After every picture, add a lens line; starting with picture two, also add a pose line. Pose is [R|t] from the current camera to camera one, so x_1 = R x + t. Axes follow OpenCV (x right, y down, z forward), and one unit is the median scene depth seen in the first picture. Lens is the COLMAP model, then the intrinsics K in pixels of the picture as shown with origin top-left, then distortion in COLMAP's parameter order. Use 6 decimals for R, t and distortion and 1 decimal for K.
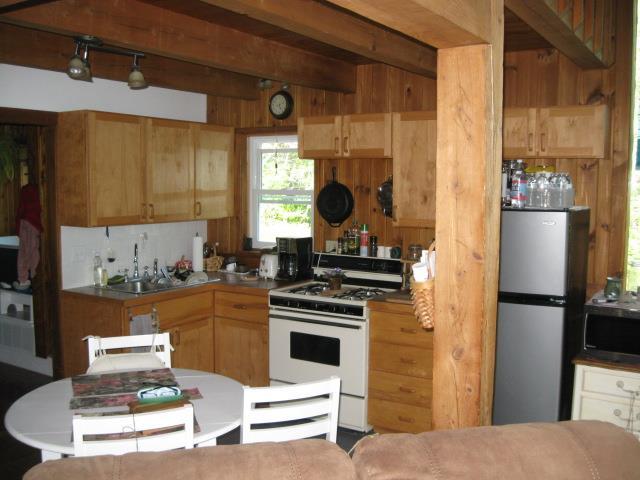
lens RADIAL K [[660.7, 0, 320.1], [0, 660.7, 240.3], [0, 0, 1]] dist [-0.100641, 0.000000]
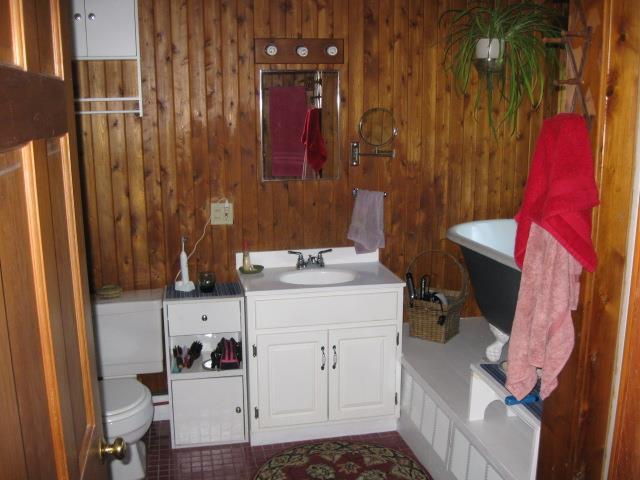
lens RADIAL K [[660.7, 0, 319.7], [0, 660.7, 241.2], [0, 0, 1]] dist [-0.100641, 0.000000]
pose [[0.697038, 0.140253, -0.703183, -0.300957], [-0.064180, 0.988951, 0.133631, -0.059464], [0.714156, -0.048016, 0.698338, 0.686651]]
